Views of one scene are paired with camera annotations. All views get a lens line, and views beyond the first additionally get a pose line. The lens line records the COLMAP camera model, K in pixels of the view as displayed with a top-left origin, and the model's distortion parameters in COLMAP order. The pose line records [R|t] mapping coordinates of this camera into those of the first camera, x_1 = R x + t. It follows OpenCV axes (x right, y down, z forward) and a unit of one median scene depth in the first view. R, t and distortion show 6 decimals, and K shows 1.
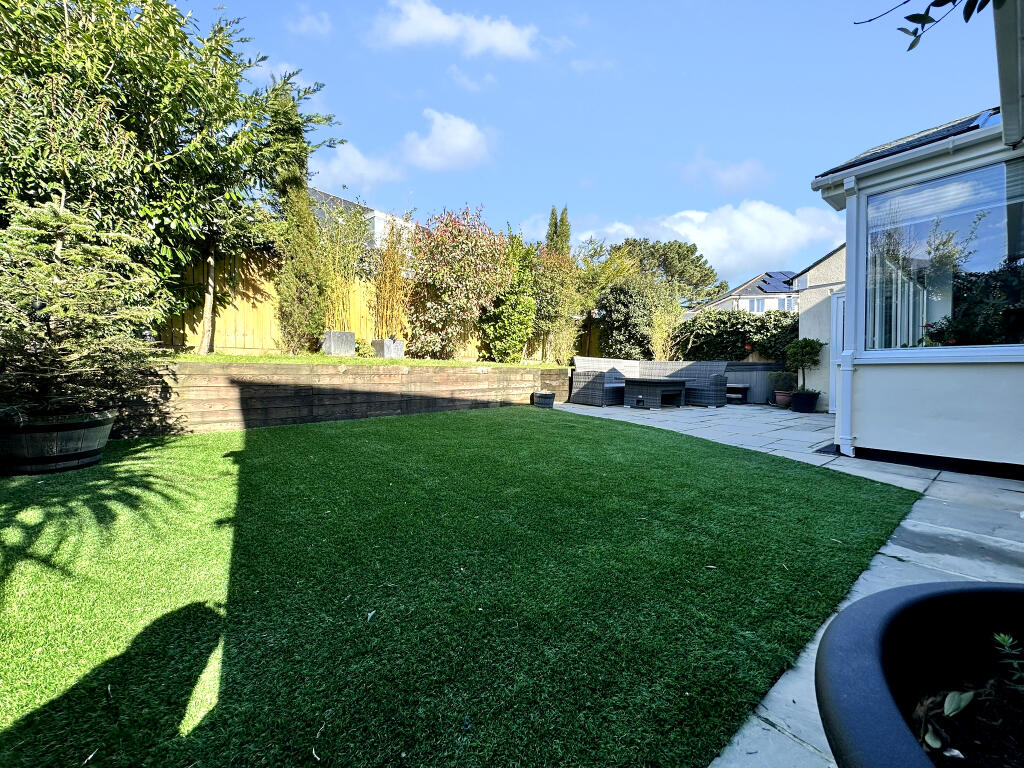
lens RADIAL K [[409.1, 0, 512.7], [0, 409.1, 382.0], [0, 0, 1]] dist [0.000709, -0.000057]
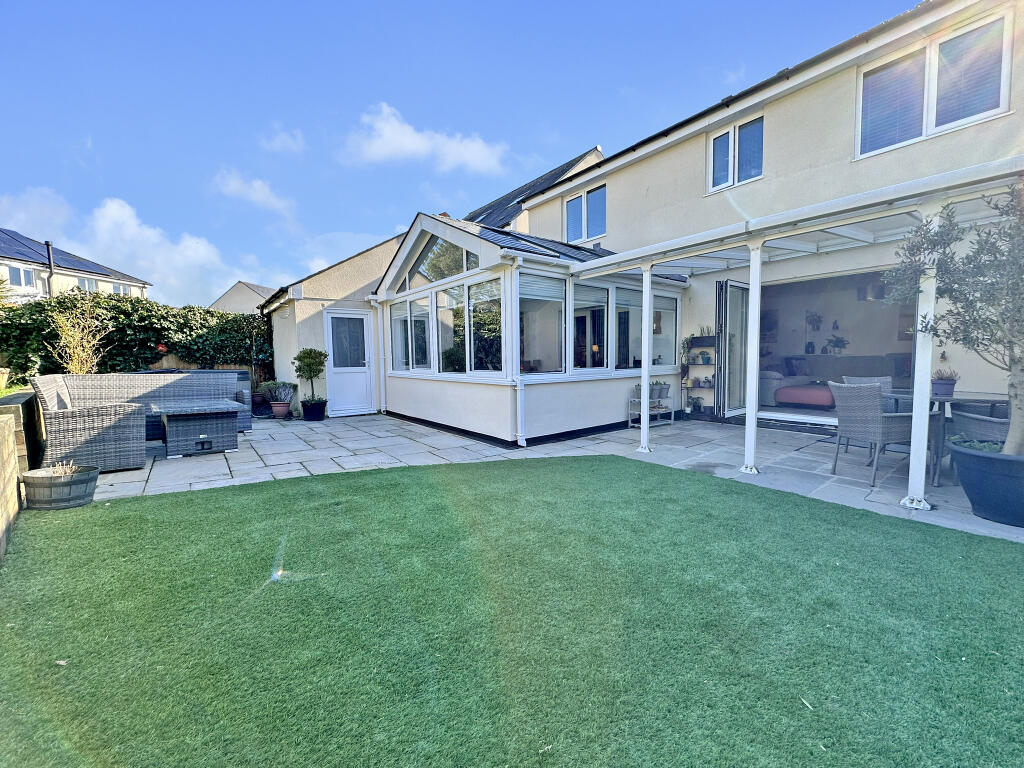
lens RADIAL K [[409.1, 0, 513.0], [0, 409.1, 384.6], [0, 0, 1]] dist [0.000709, -0.000057]
pose [[0.005042, -0.069650, 0.997559, -0.272154], [0.034153, 0.997001, 0.069438, -0.061383], [-0.999404, 0.033719, 0.007406, 0.426058]]
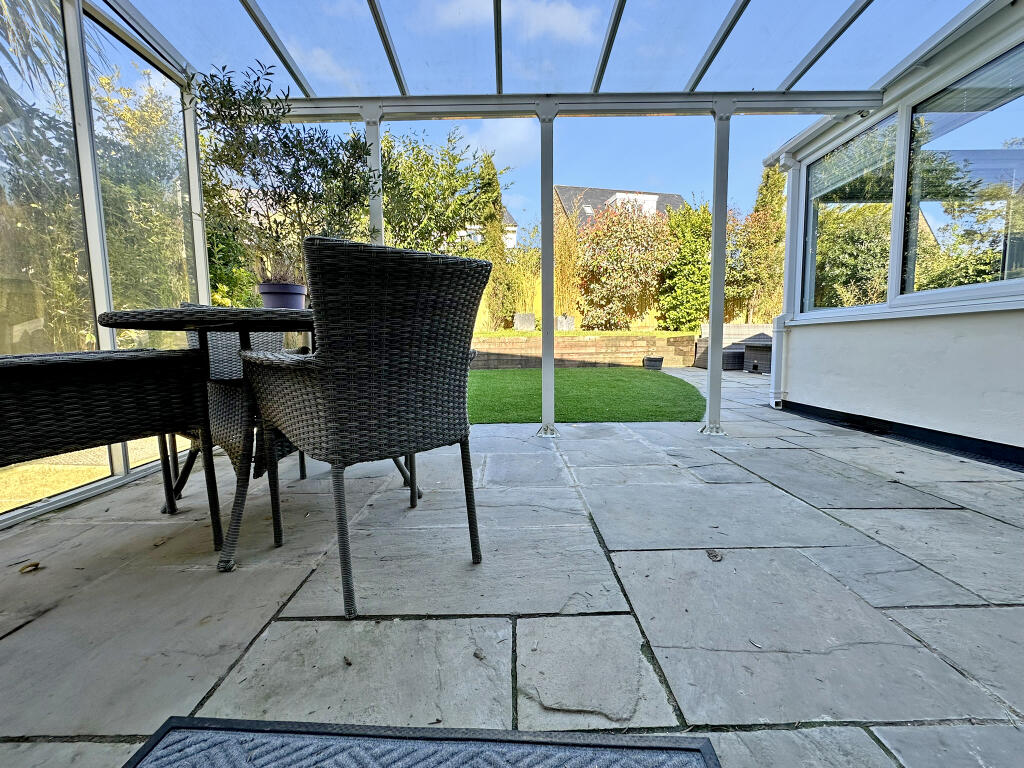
lens RADIAL K [[409.1, 0, 512.6], [0, 409.1, 383.4], [0, 0, 1]] dist [0.000709, -0.000057]
pose [[0.782426, 0.047738, -0.620911, 0.387875], [-0.000312, 0.997087, 0.076267, 0.010161], [0.622743, -0.059480, 0.780162, -0.138270]]
